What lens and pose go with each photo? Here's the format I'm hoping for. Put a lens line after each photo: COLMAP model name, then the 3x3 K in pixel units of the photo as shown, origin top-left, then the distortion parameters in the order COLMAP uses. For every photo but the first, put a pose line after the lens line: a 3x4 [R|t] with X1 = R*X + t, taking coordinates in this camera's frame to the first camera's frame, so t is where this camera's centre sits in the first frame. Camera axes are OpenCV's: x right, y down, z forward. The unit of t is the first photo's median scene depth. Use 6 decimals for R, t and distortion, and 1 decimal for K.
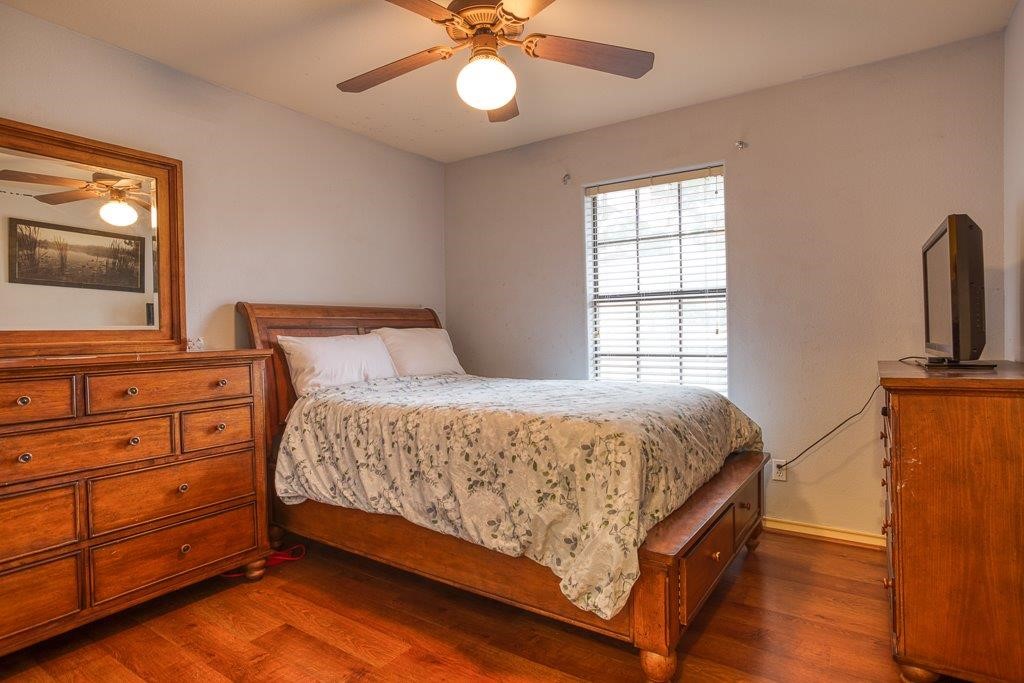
lens RADIAL K [[561.7, 0, 511.4], [0, 561.7, 336.6], [0, 0, 1]] dist [-0.066787, 0.042946]
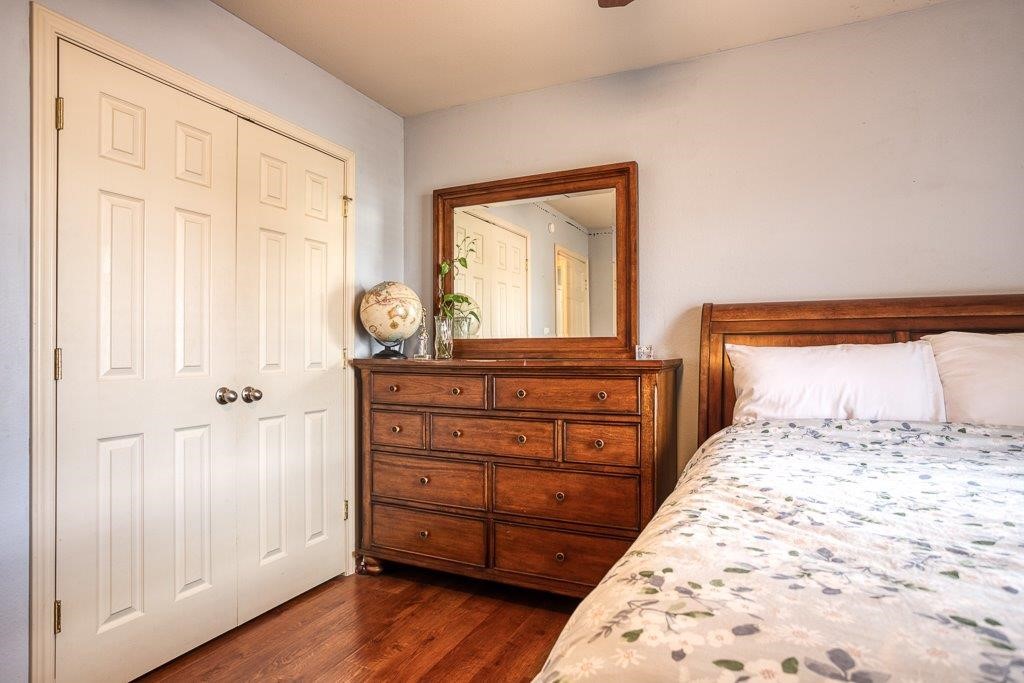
lens RADIAL K [[561.7, 0, 511.4], [0, 561.7, 336.6], [0, 0, 1]] dist [-0.066787, 0.042946]
pose [[0.147937, -0.000968, -0.988996, 0.391556], [-0.006515, 0.999977, -0.001953, -0.011423], [0.988975, 0.006733, 0.147927, 0.757487]]
